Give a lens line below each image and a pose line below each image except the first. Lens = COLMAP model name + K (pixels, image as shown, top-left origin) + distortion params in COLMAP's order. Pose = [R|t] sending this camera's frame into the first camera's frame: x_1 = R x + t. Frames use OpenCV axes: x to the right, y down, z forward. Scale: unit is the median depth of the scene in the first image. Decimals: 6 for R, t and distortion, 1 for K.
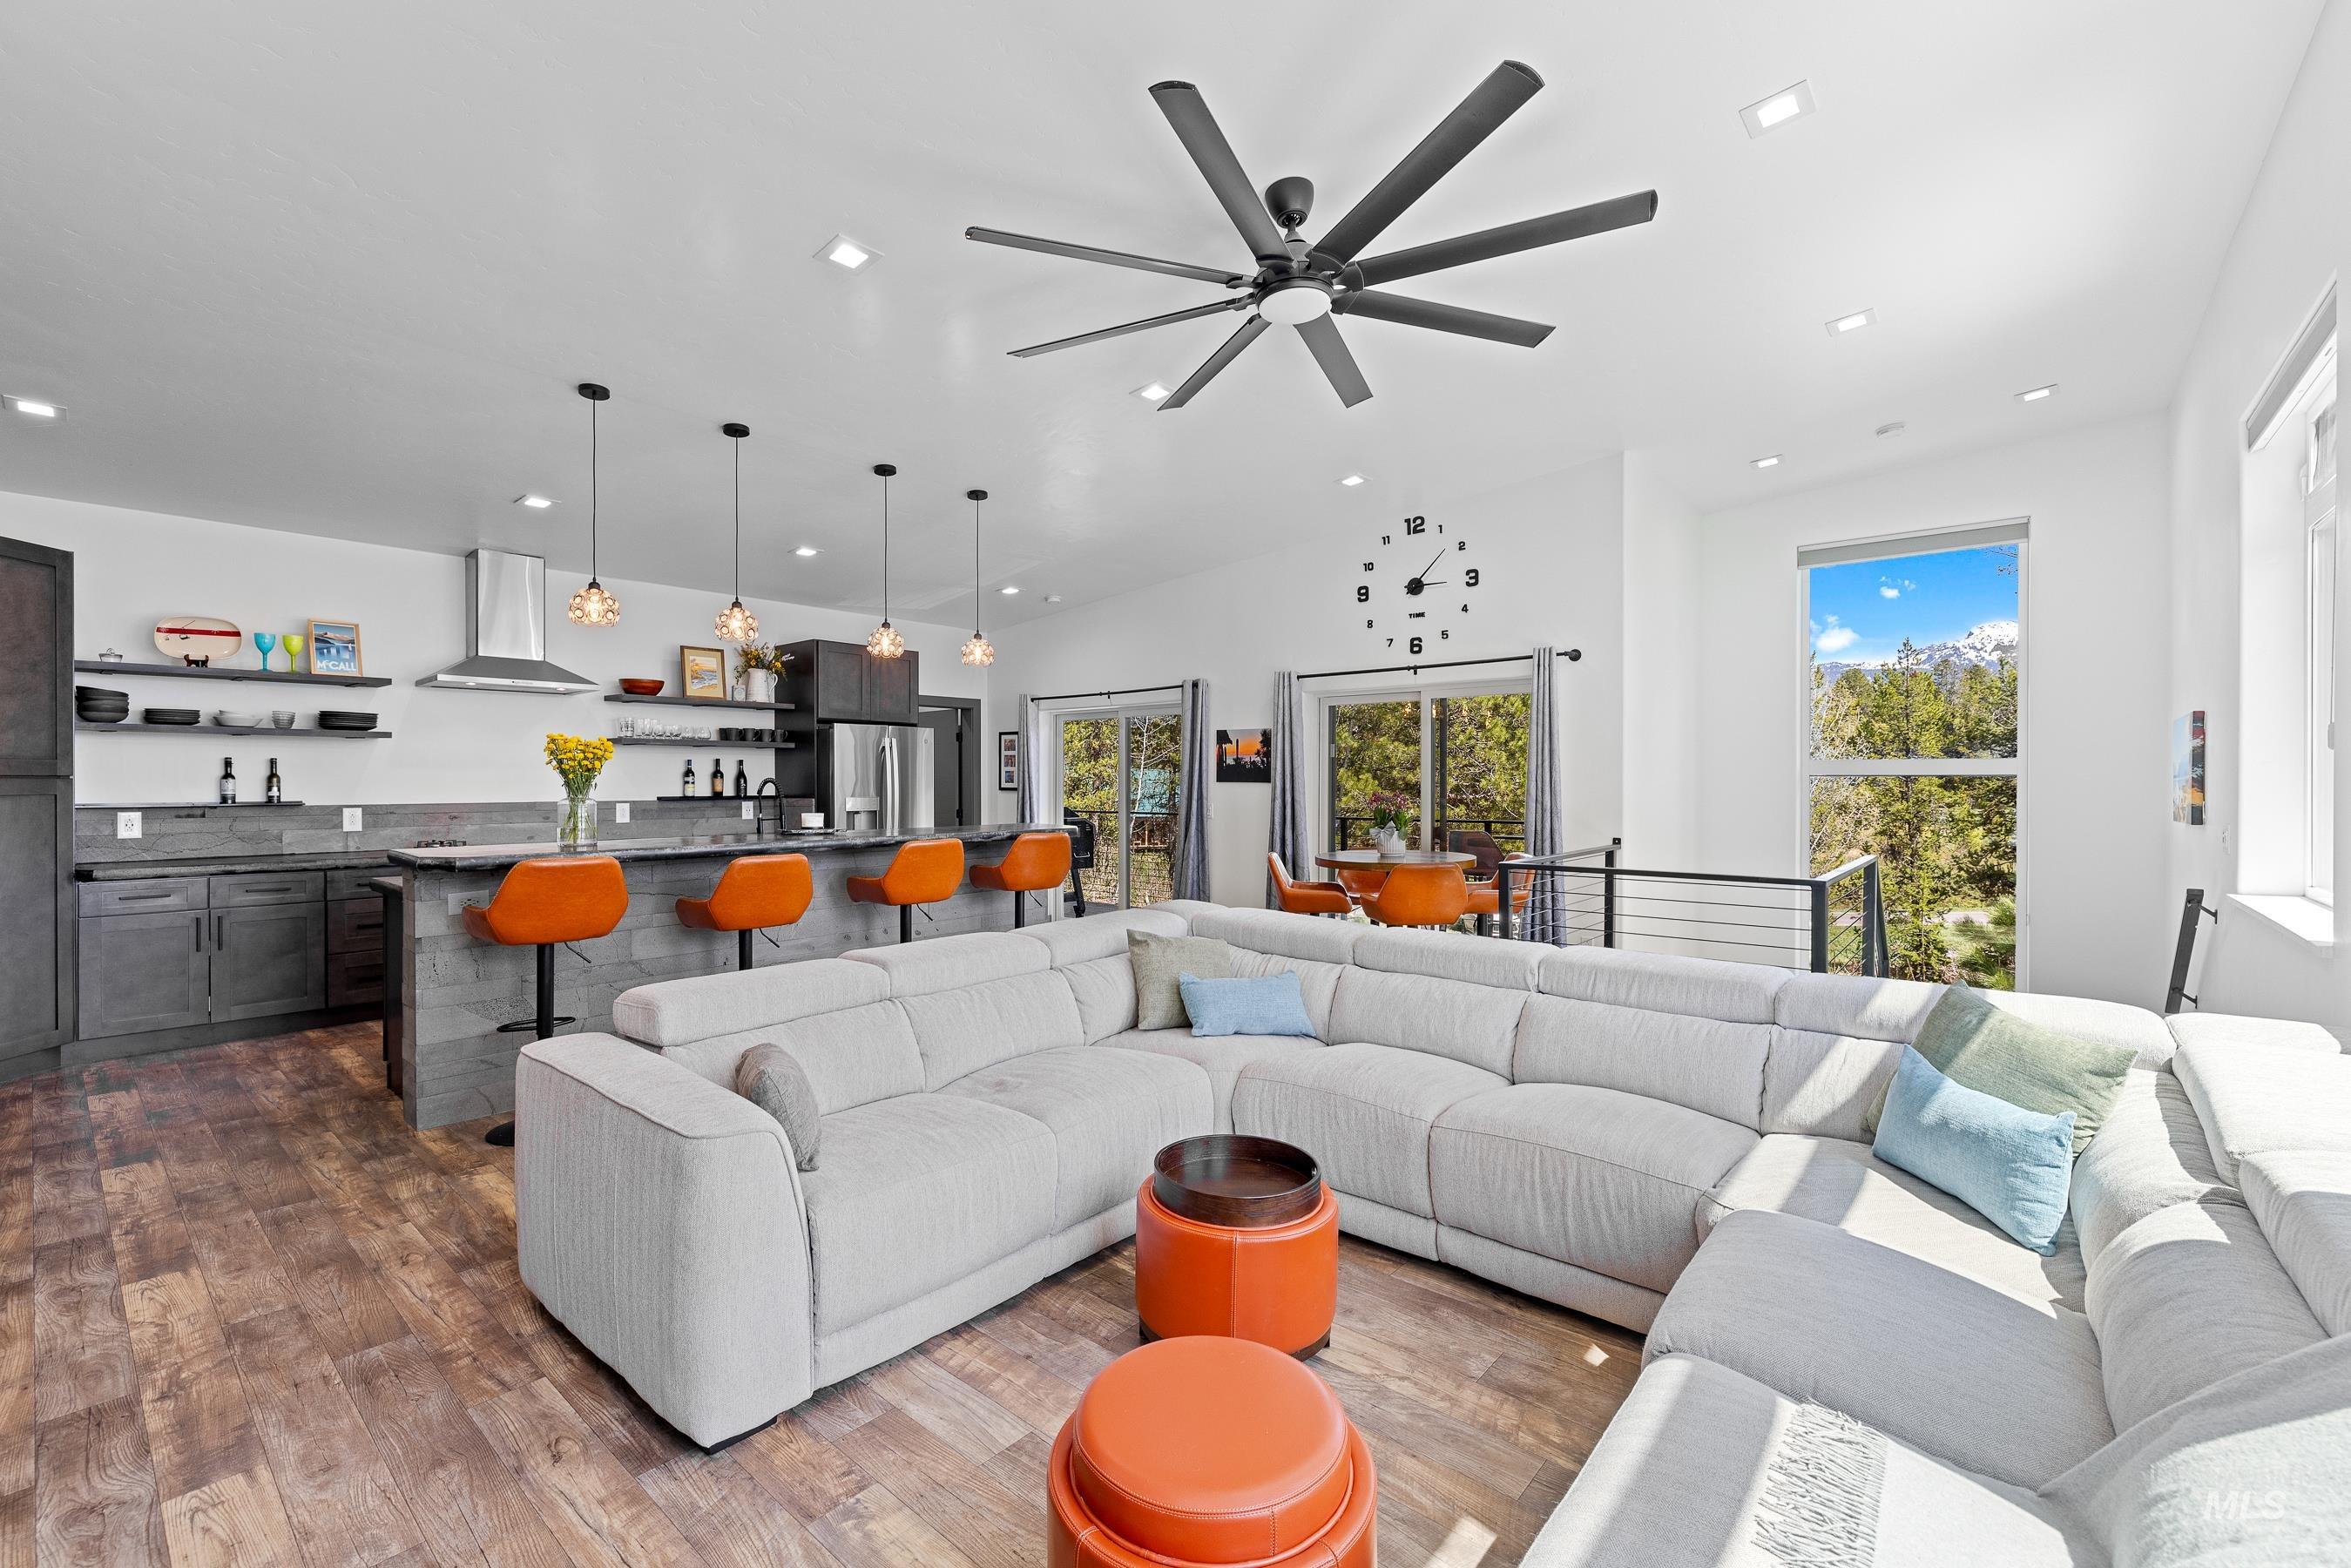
lens RADIAL K [[999.4, 0, 1155.1], [0, 999.4, 792.1], [0, 0, 1]] dist [-0.001755, 0.001382]
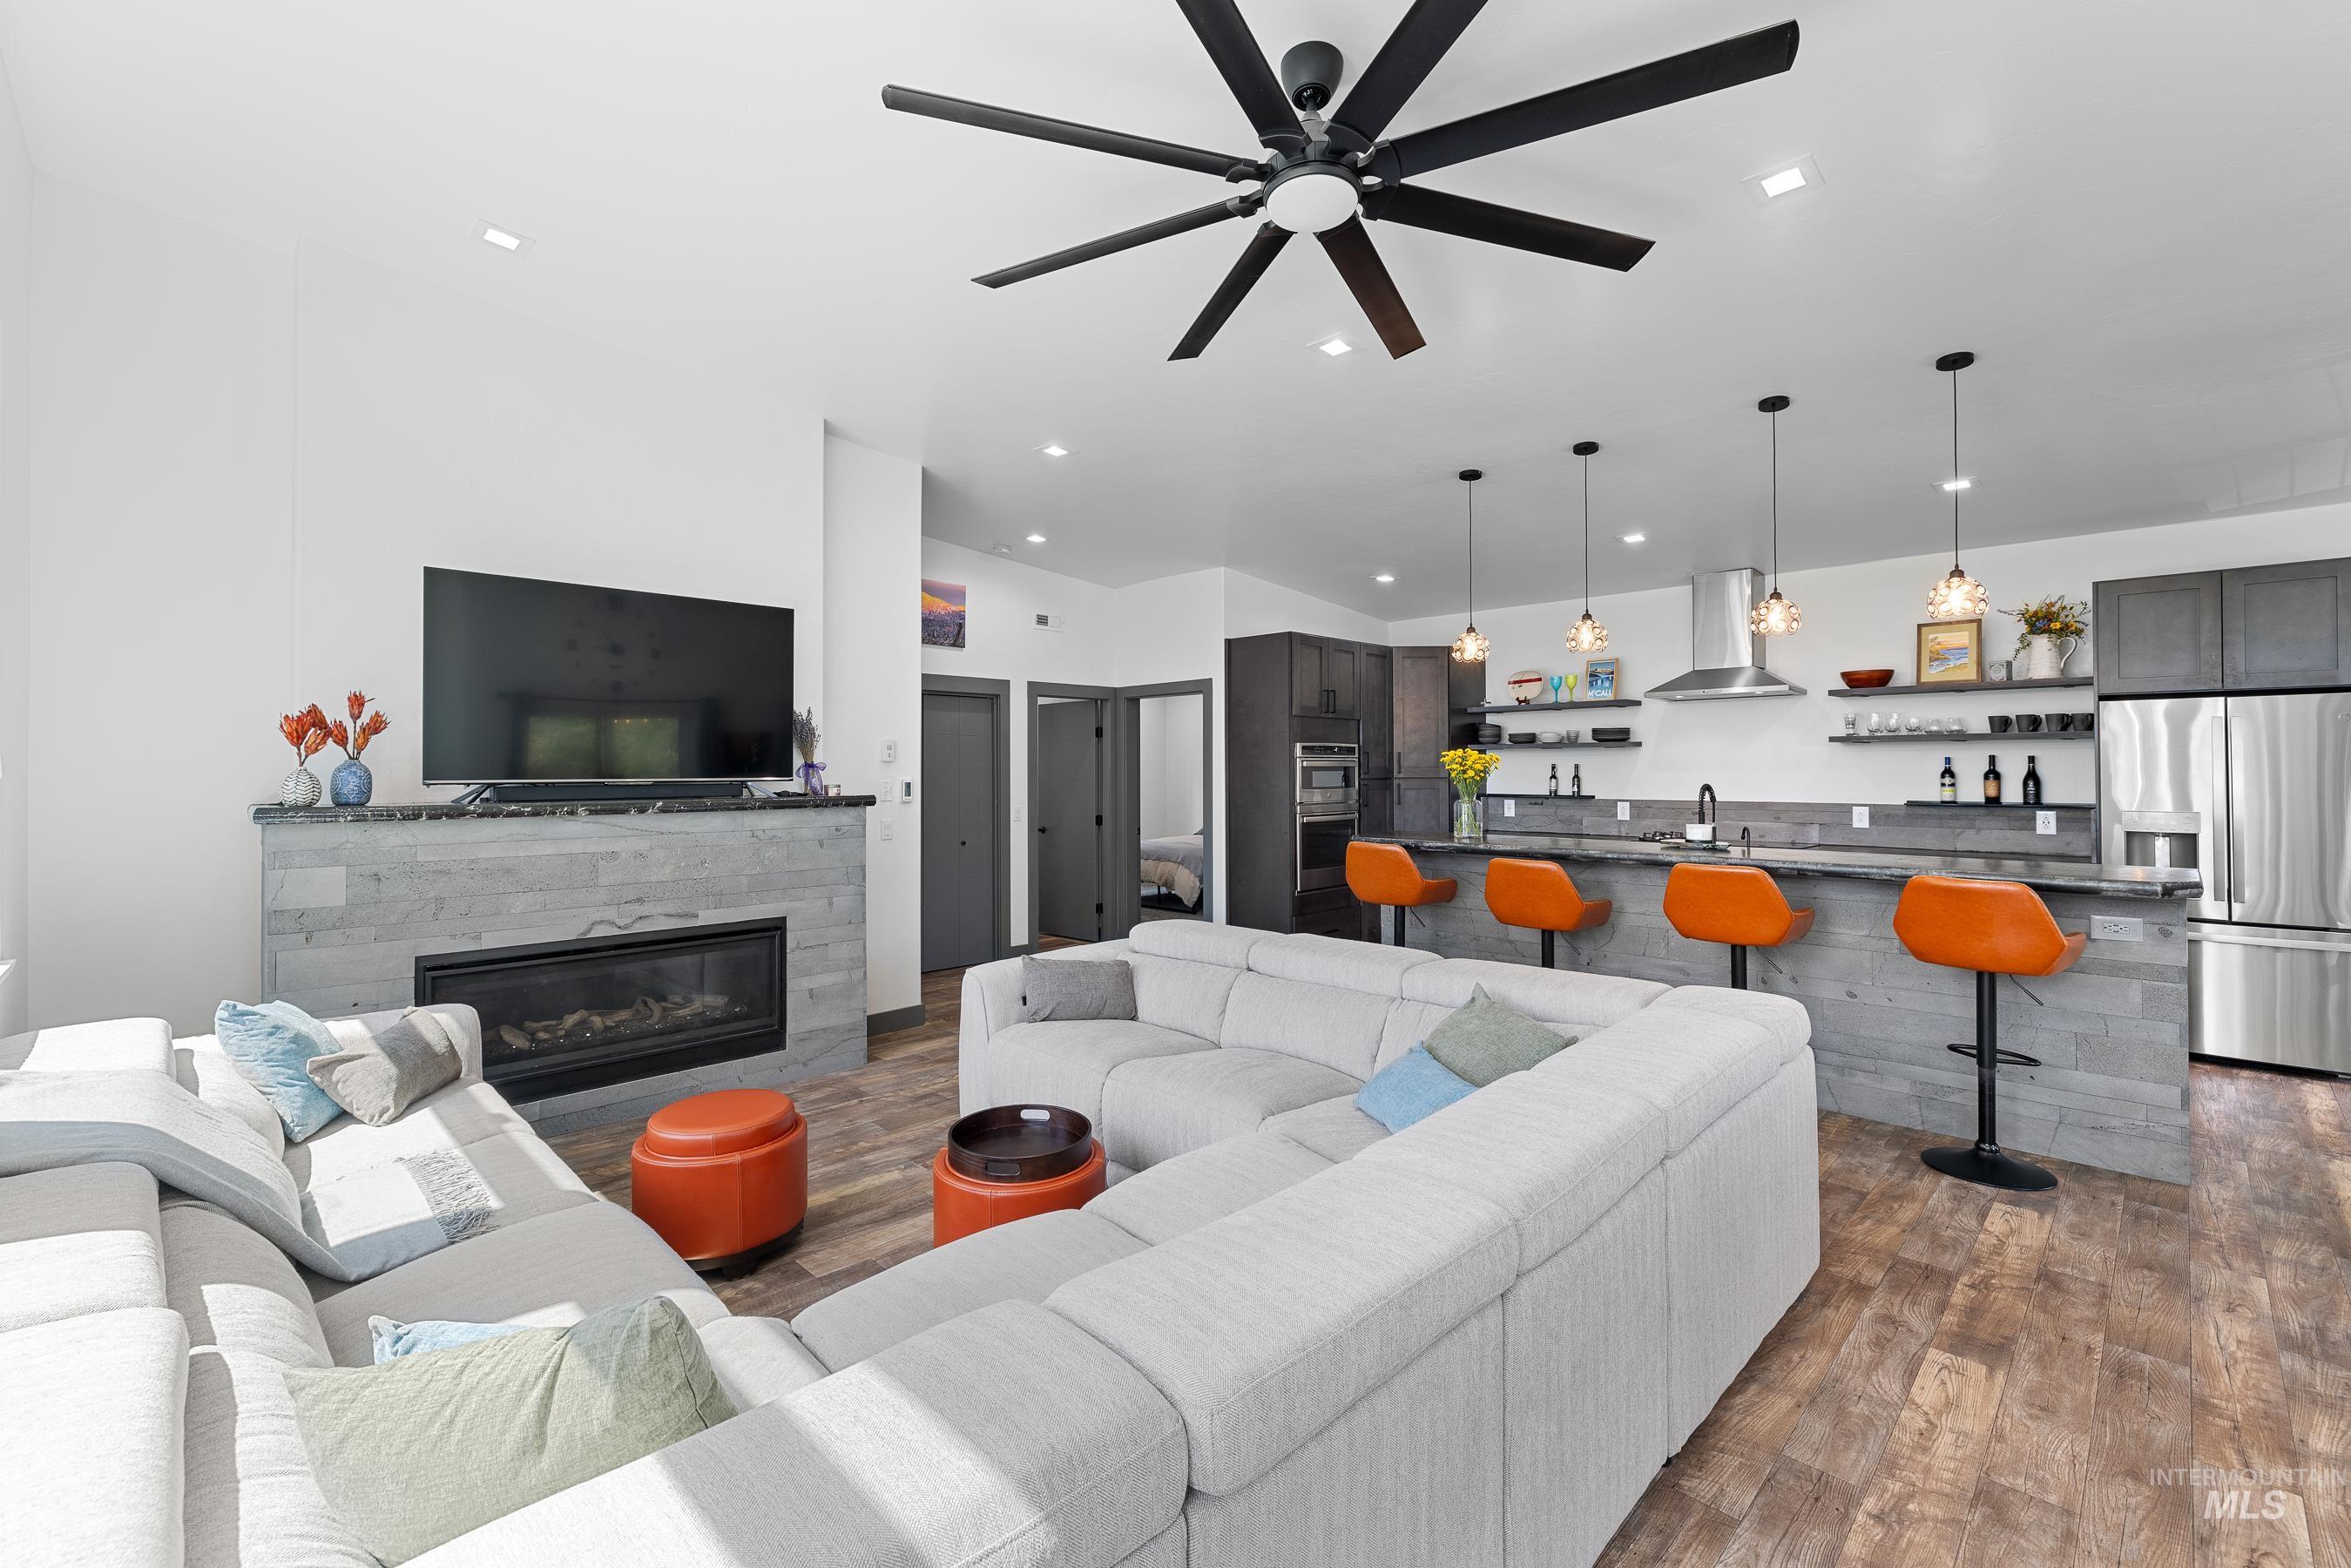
lens RADIAL K [[999.4, 0, 1184.9], [0, 999.4, 758.2], [0, 0, 1]] dist [-0.001755, 0.001382]
pose [[-0.059573, -0.011621, -0.998156, 0.447521], [-0.010286, 0.999886, -0.011027, -0.017932], [0.998171, 0.009611, -0.059686, 0.460783]]
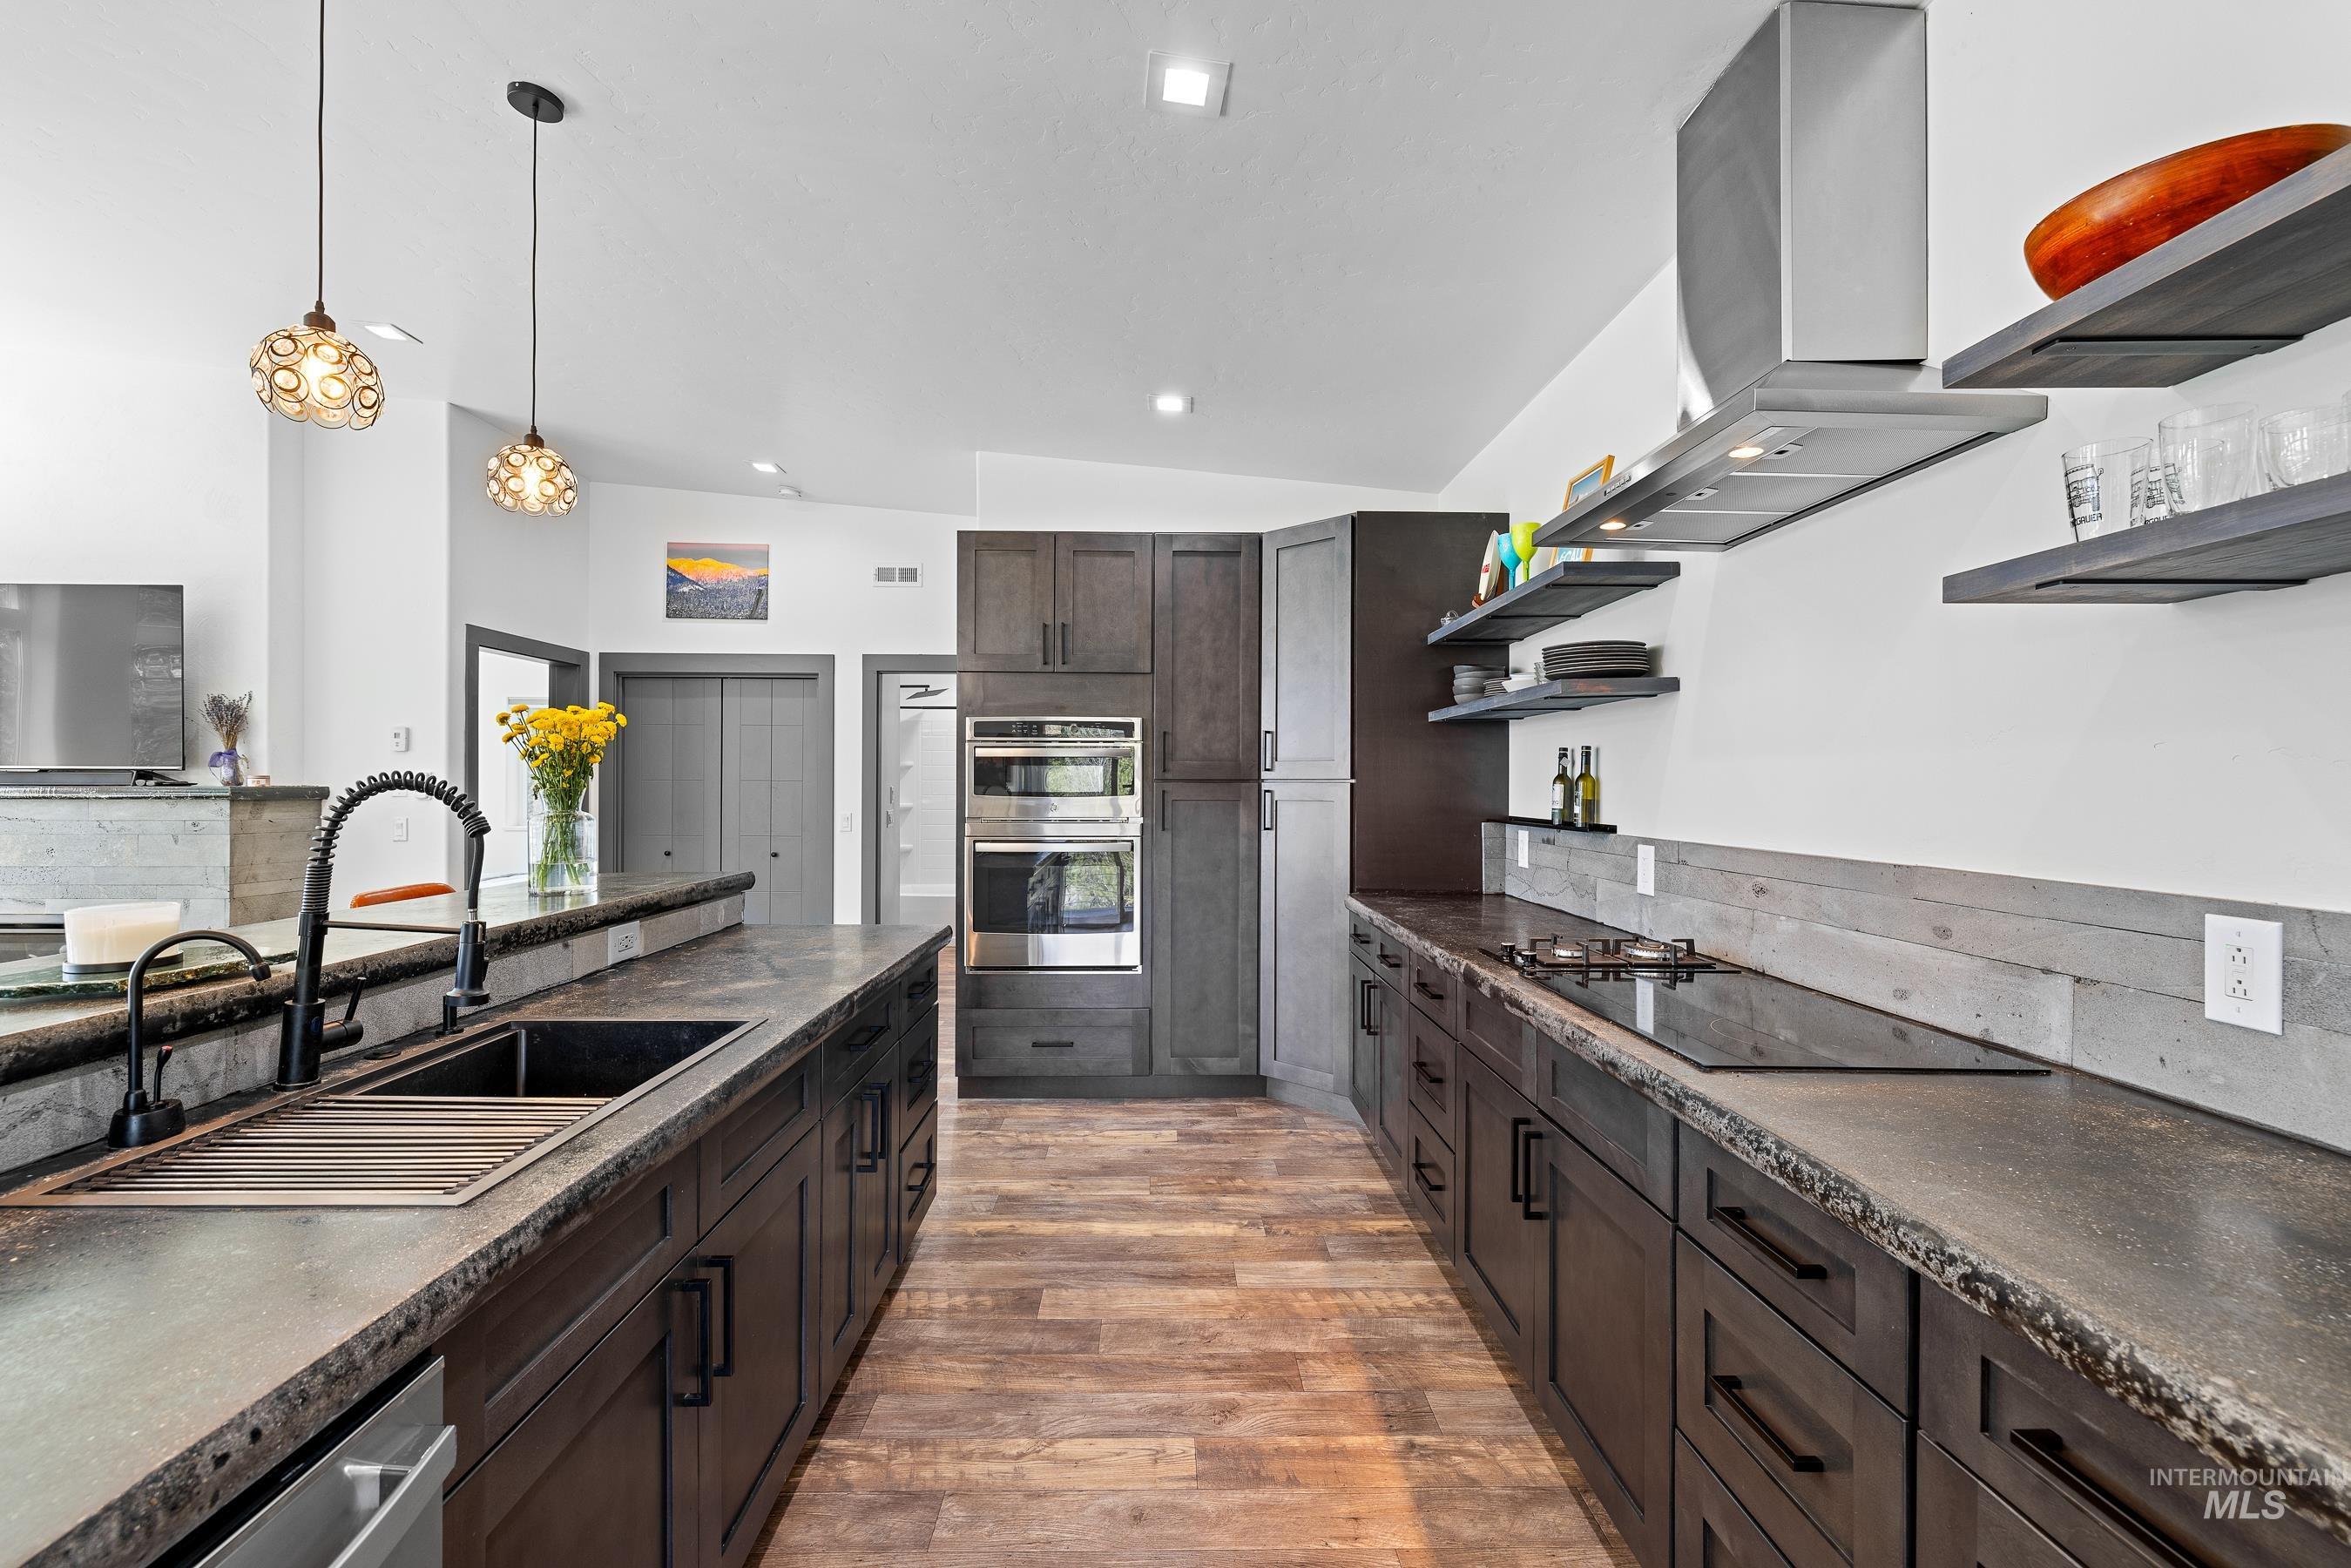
lens RADIAL K [[999.4, 0, 1168.6], [0, 999.4, 783.5], [0, 0, 1]] dist [-0.001755, 0.001382]
pose [[-0.741812, -0.003776, -0.670598, -0.289670], [-0.013206, 0.999872, 0.008978, -0.012375], [0.670478, 0.015516, -0.741767, 1.065572]]
